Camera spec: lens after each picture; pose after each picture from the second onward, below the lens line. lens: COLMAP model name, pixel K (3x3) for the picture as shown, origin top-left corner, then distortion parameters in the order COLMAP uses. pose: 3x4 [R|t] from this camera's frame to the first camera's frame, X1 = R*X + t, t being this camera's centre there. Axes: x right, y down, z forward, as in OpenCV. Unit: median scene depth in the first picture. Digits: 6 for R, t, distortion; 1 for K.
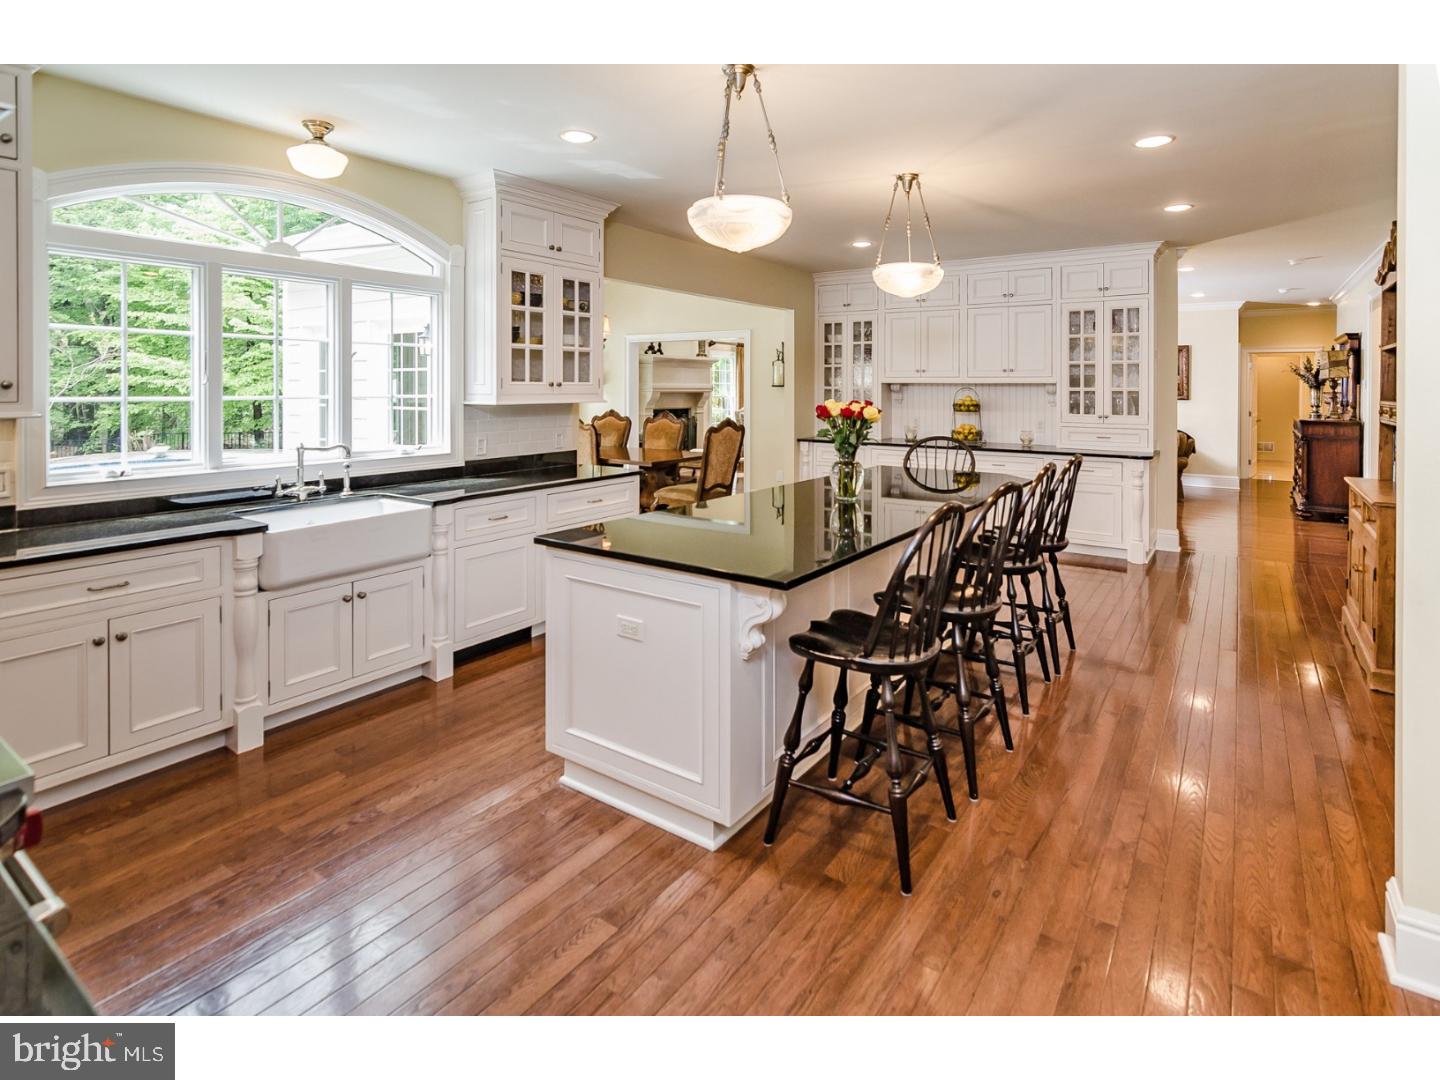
lens RADIAL K [[734.8, 0, 720.0], [0, 734.8, 540.0], [0, 0, 1]] dist [0.000821, 0.000055]
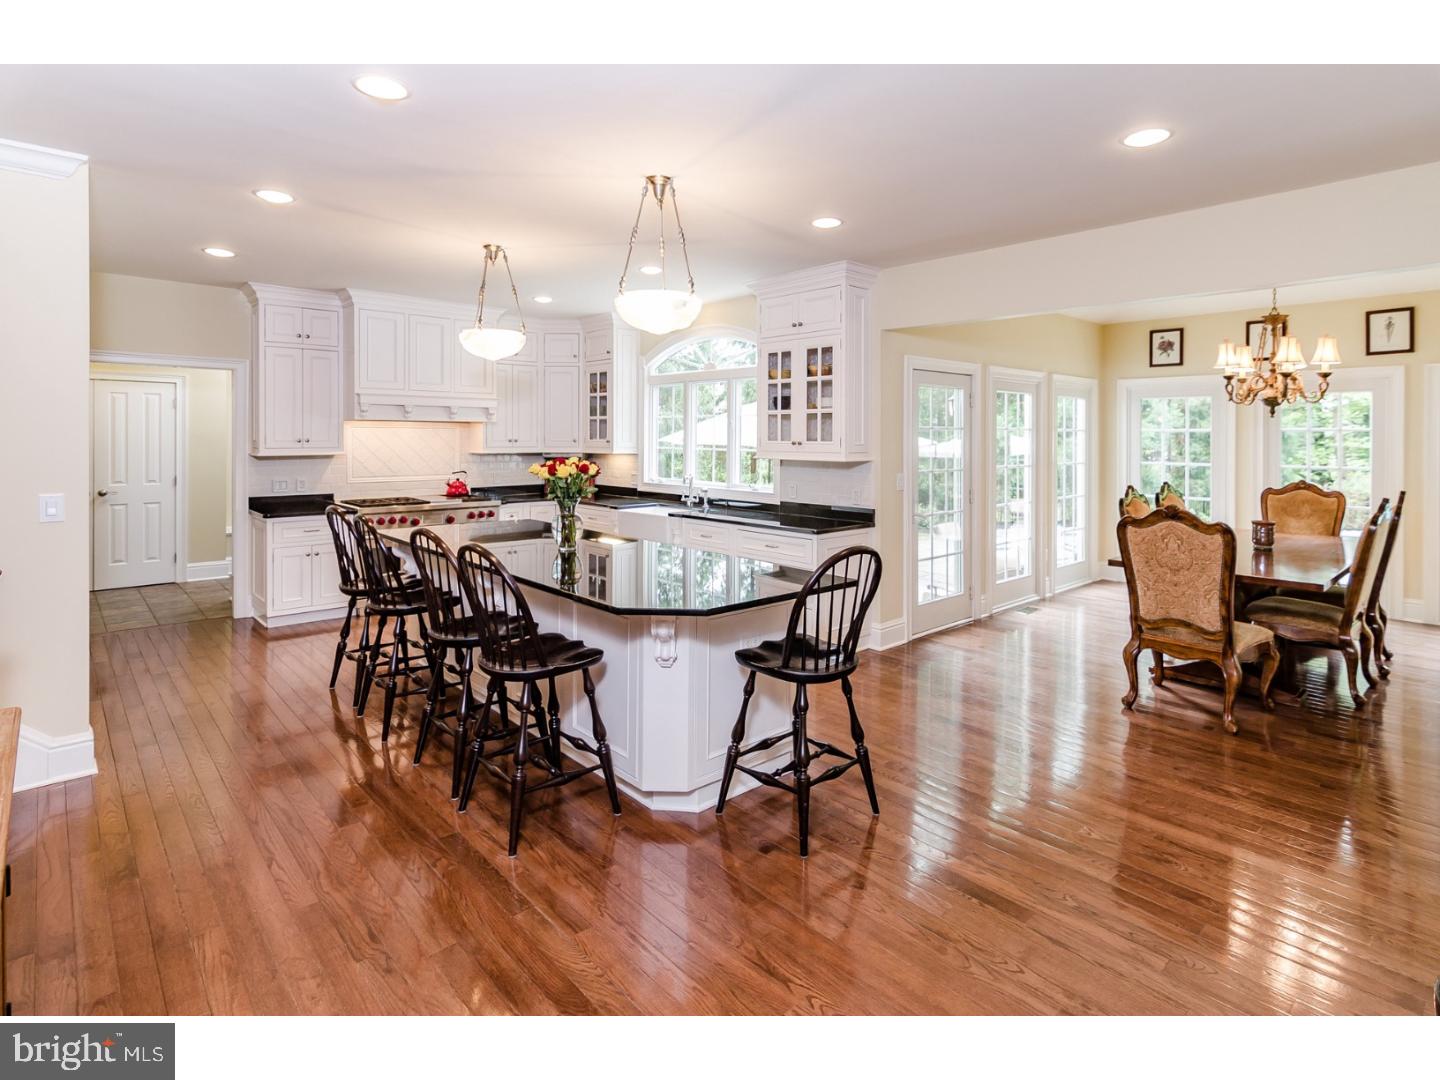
lens RADIAL K [[734.8, 0, 720.0], [0, 734.8, 540.0], [0, 0, 1]] dist [0.000821, 0.000055]
pose [[-0.211223, 0.125809, -0.969307, 0.964844], [-0.218828, 0.960423, 0.172341, -0.250340], [0.952627, 0.248514, -0.175333, 1.188346]]
